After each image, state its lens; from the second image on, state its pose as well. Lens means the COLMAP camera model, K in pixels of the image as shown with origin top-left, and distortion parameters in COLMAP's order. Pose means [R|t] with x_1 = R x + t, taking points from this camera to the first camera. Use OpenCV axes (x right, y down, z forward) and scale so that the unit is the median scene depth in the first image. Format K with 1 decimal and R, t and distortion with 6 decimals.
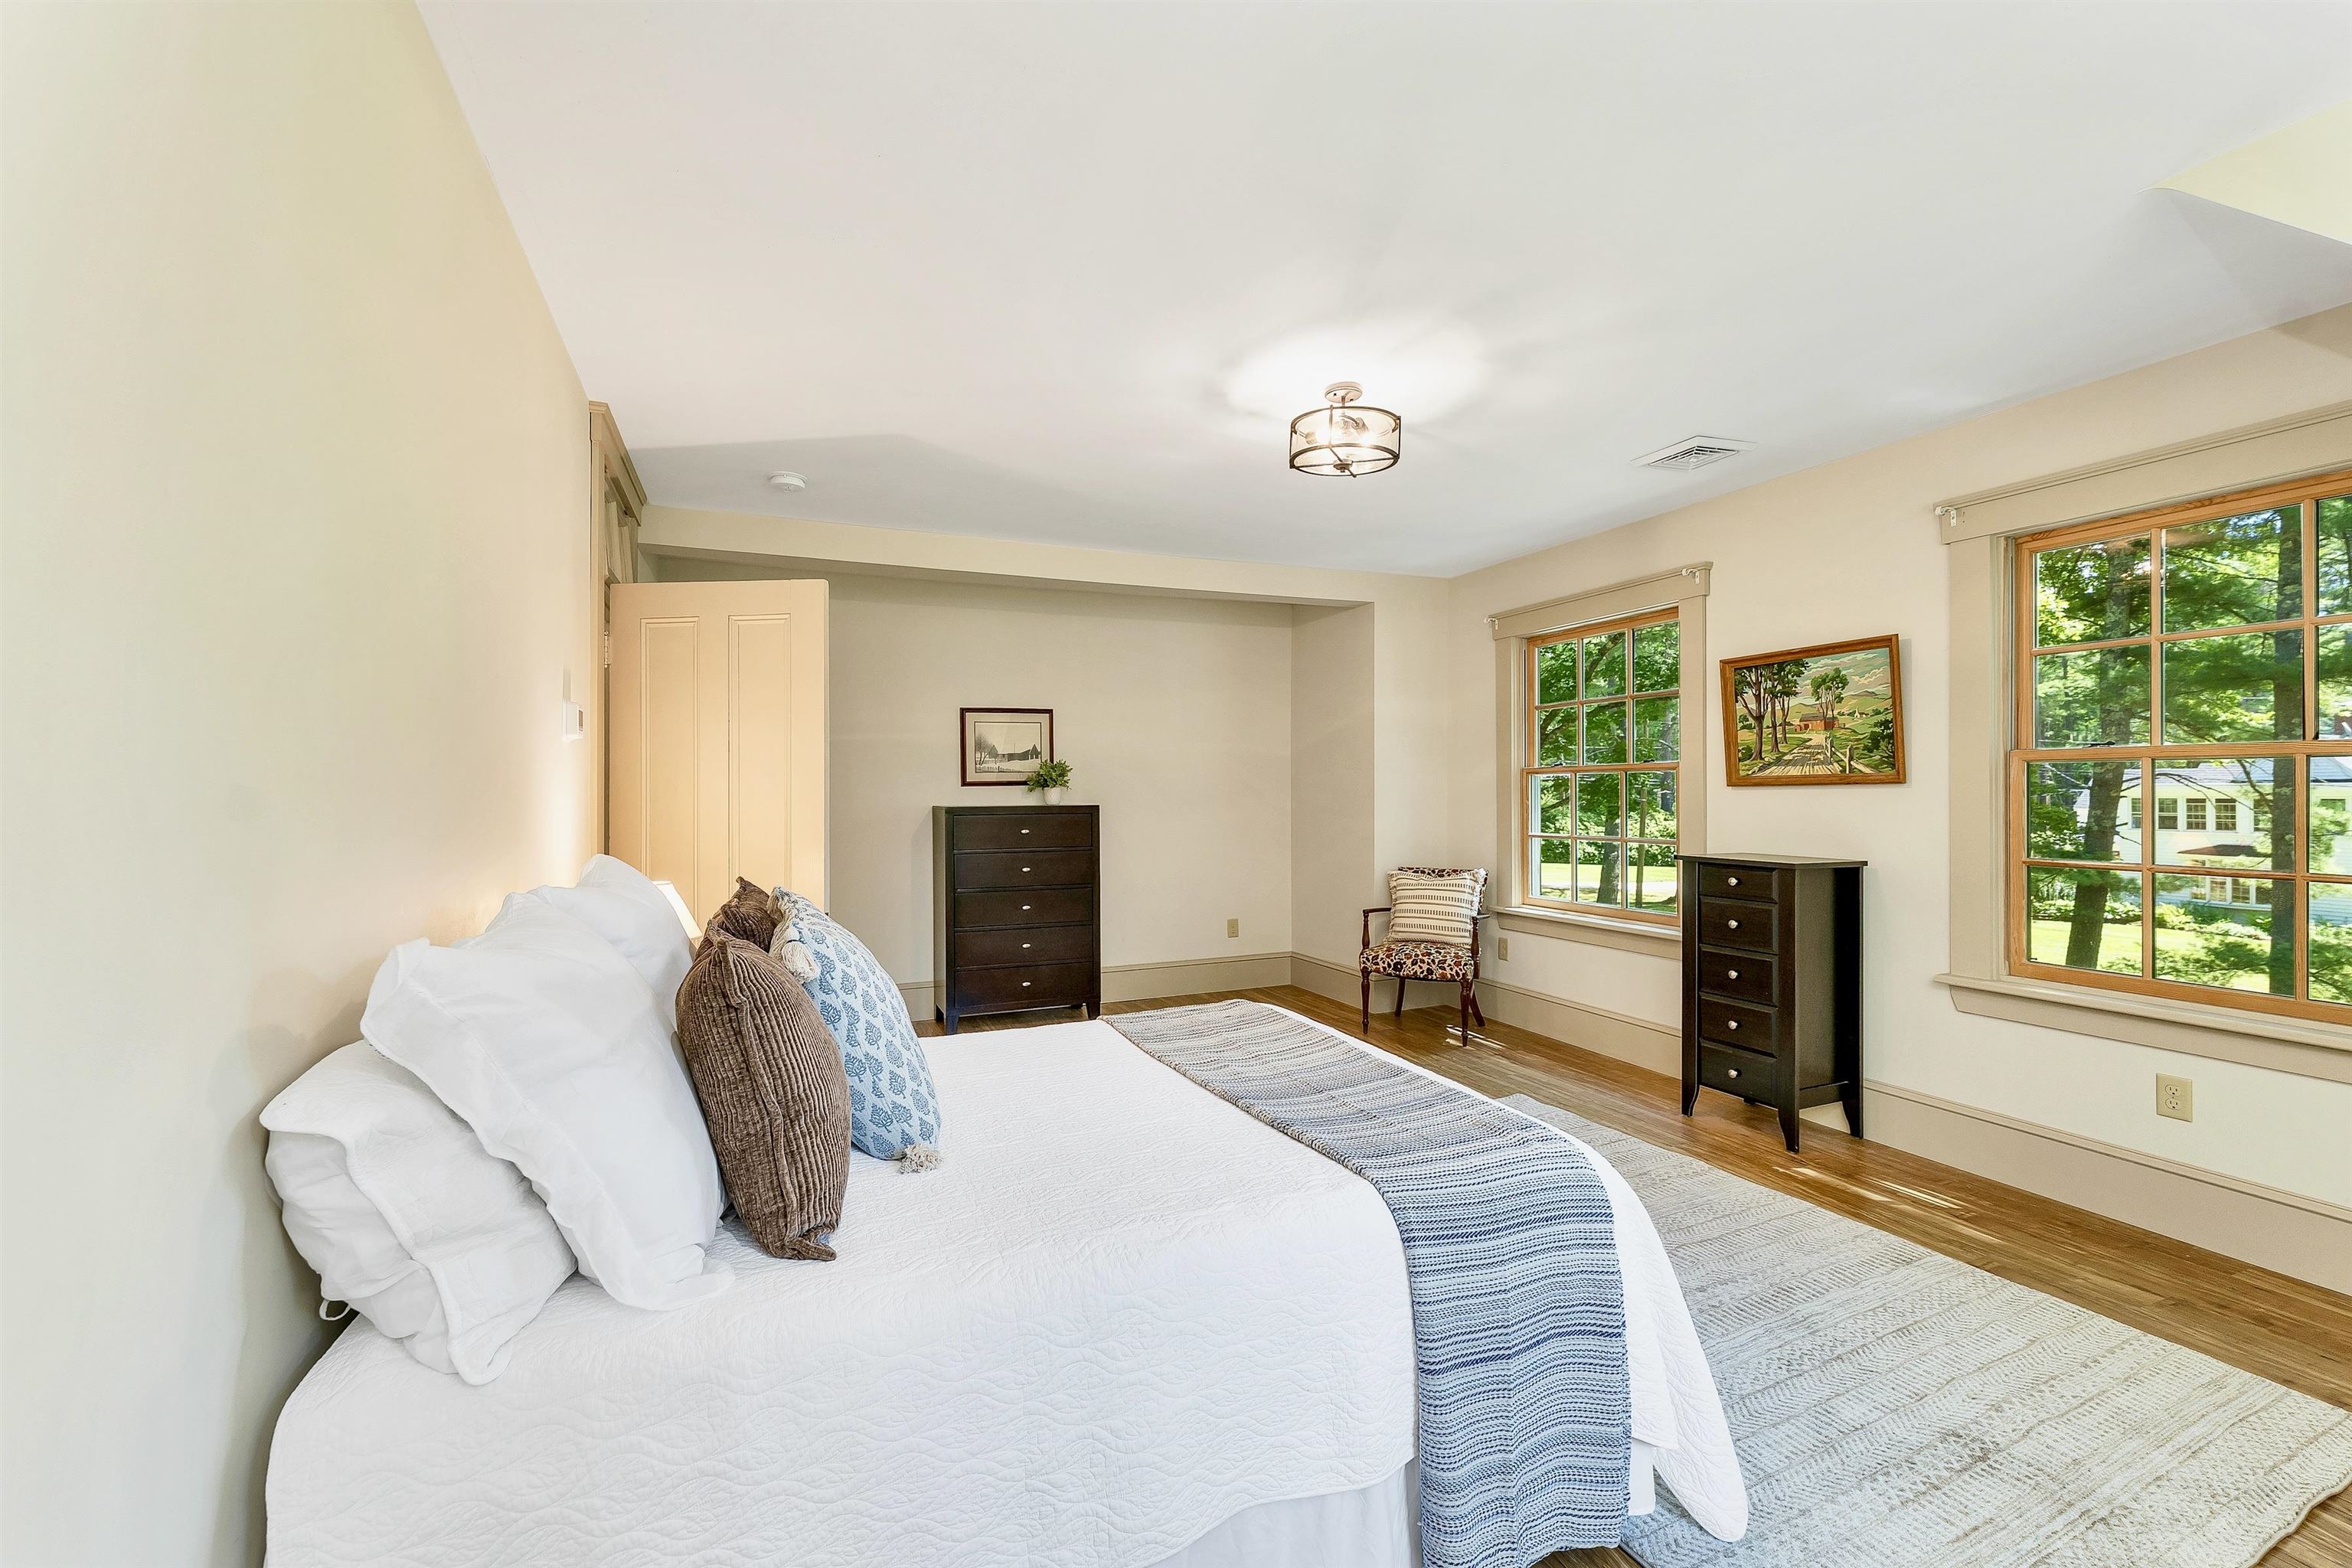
lens RADIAL K [[985.5, 0, 1175.8], [0, 985.5, 790.5], [0, 0, 1]] dist [0.000709, 0.000019]
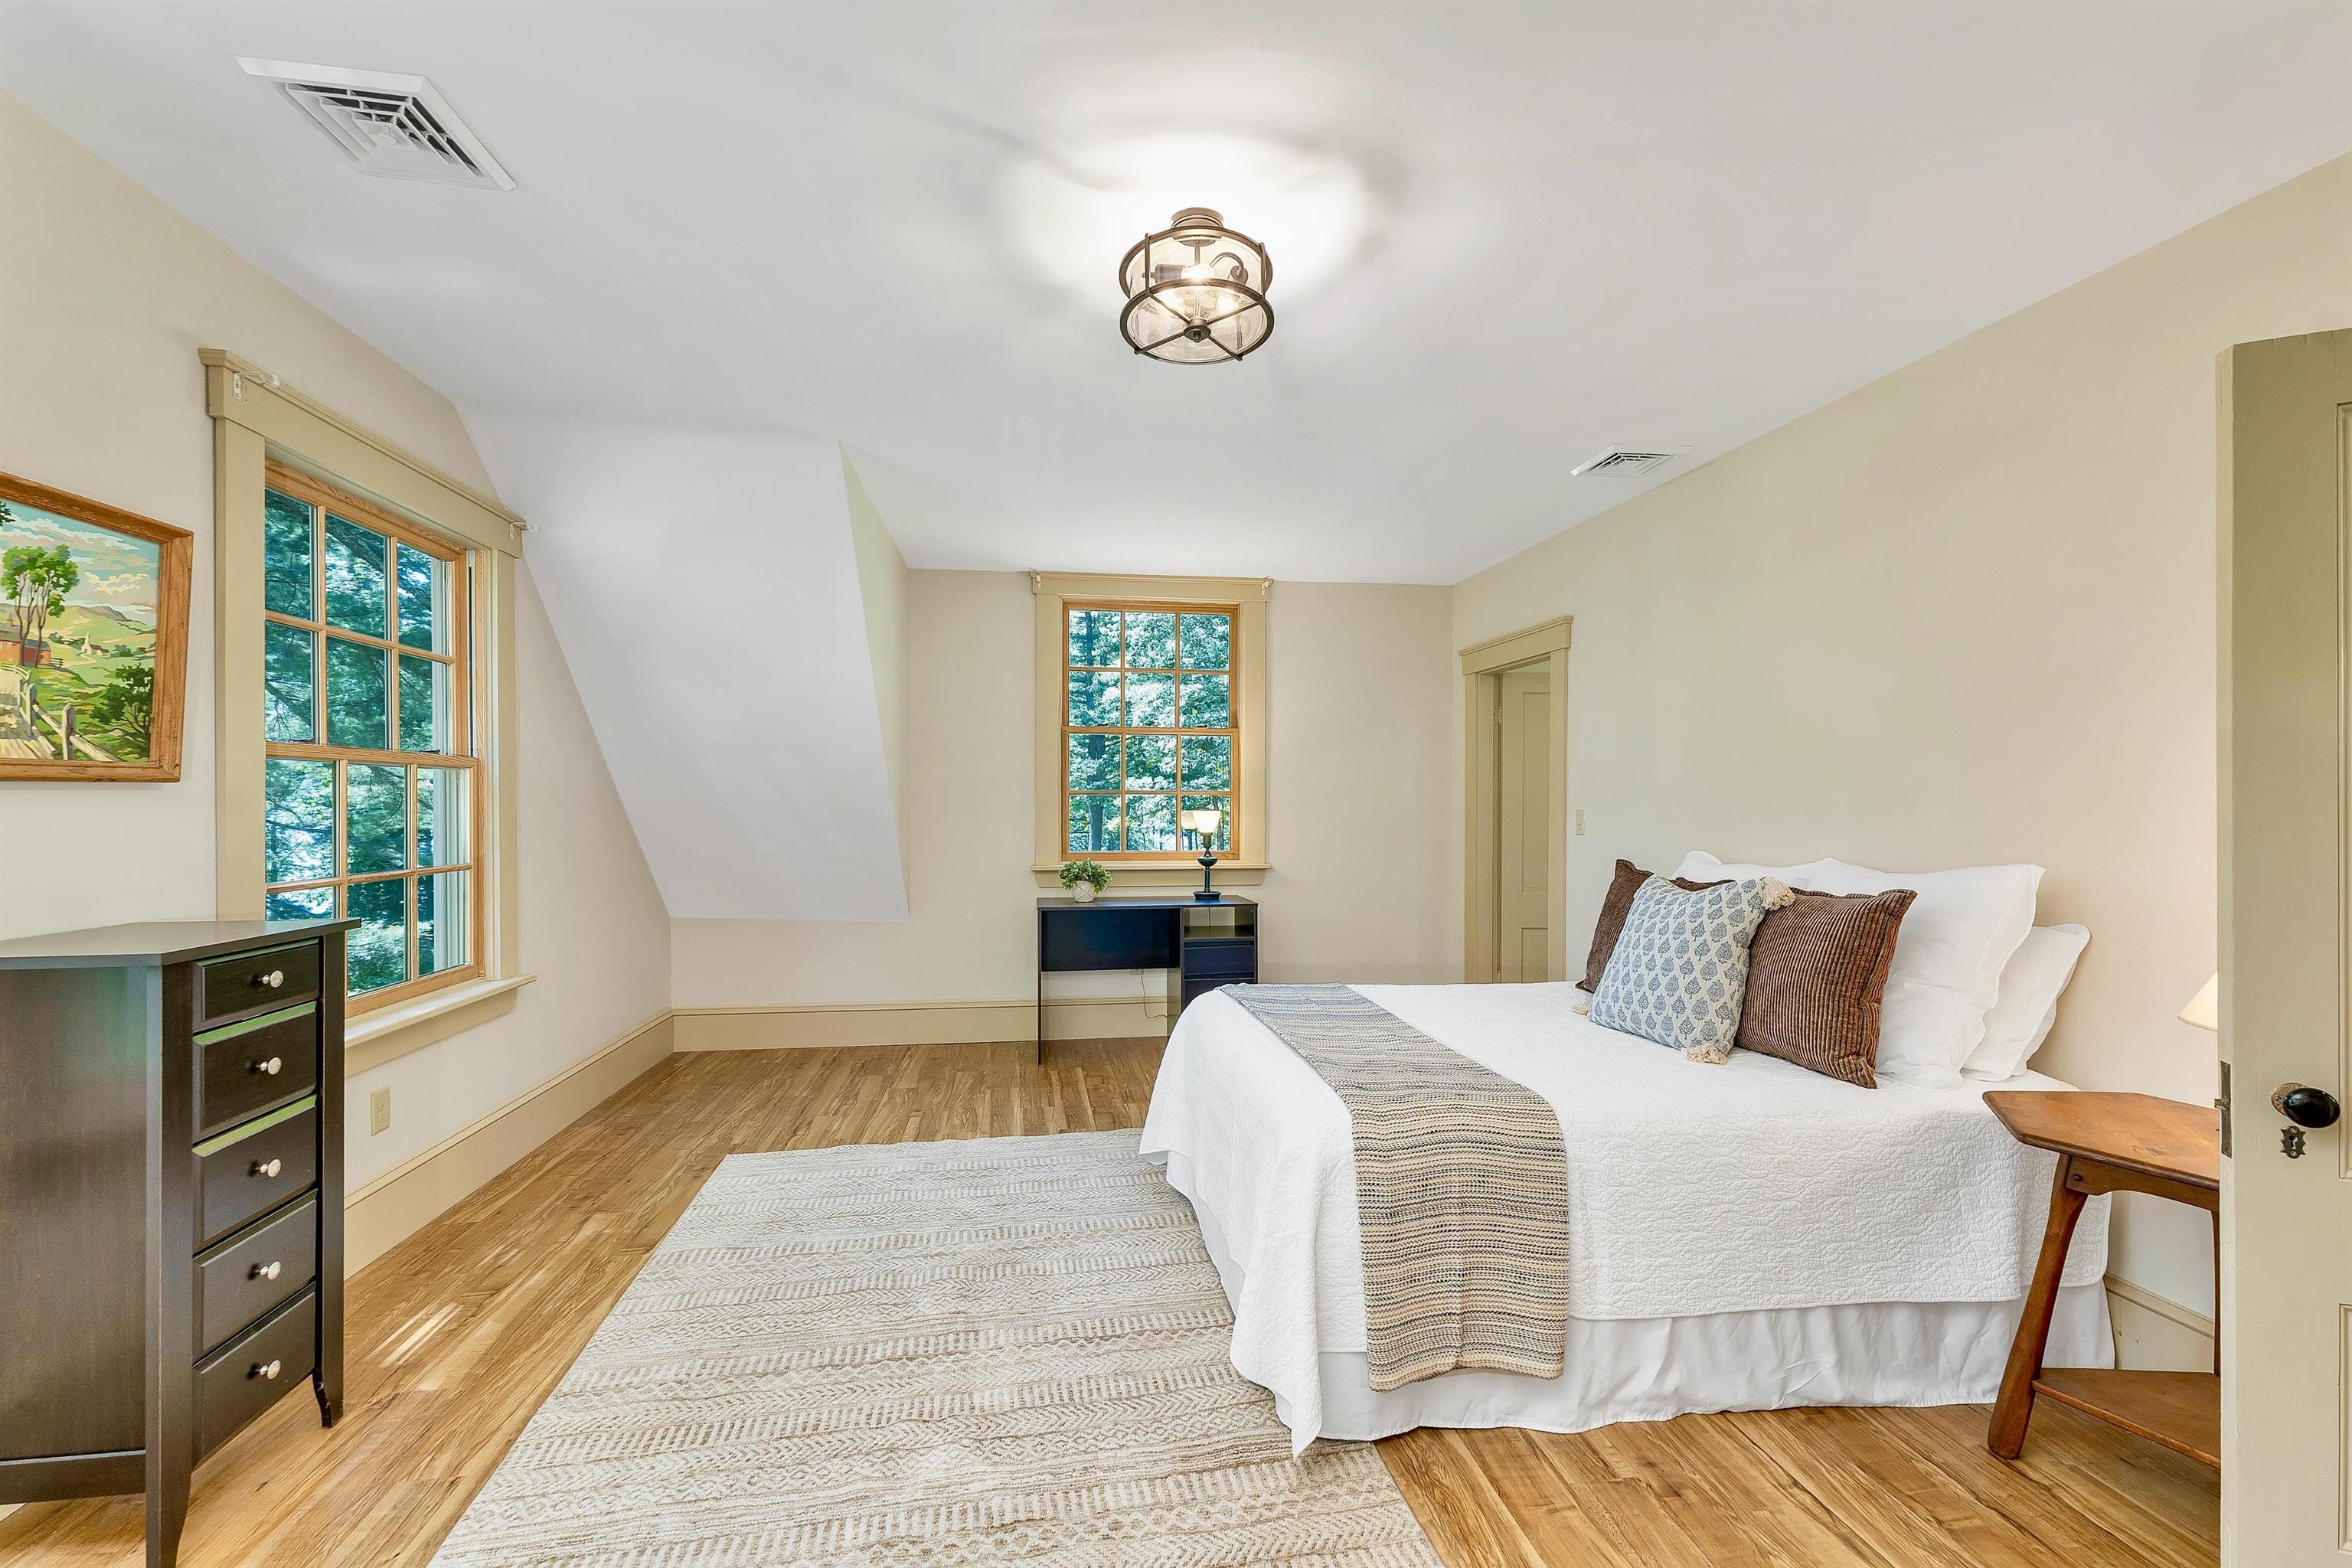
lens RADIAL K [[985.5, 0, 1171.0], [0, 985.5, 795.2], [0, 0, 1]] dist [0.000709, 0.000019]
pose [[-0.968018, -0.004407, 0.250840, 0.008419], [-0.005866, 0.999970, -0.005069, -0.000041], [-0.250810, -0.006378, -0.968015, 1.370332]]
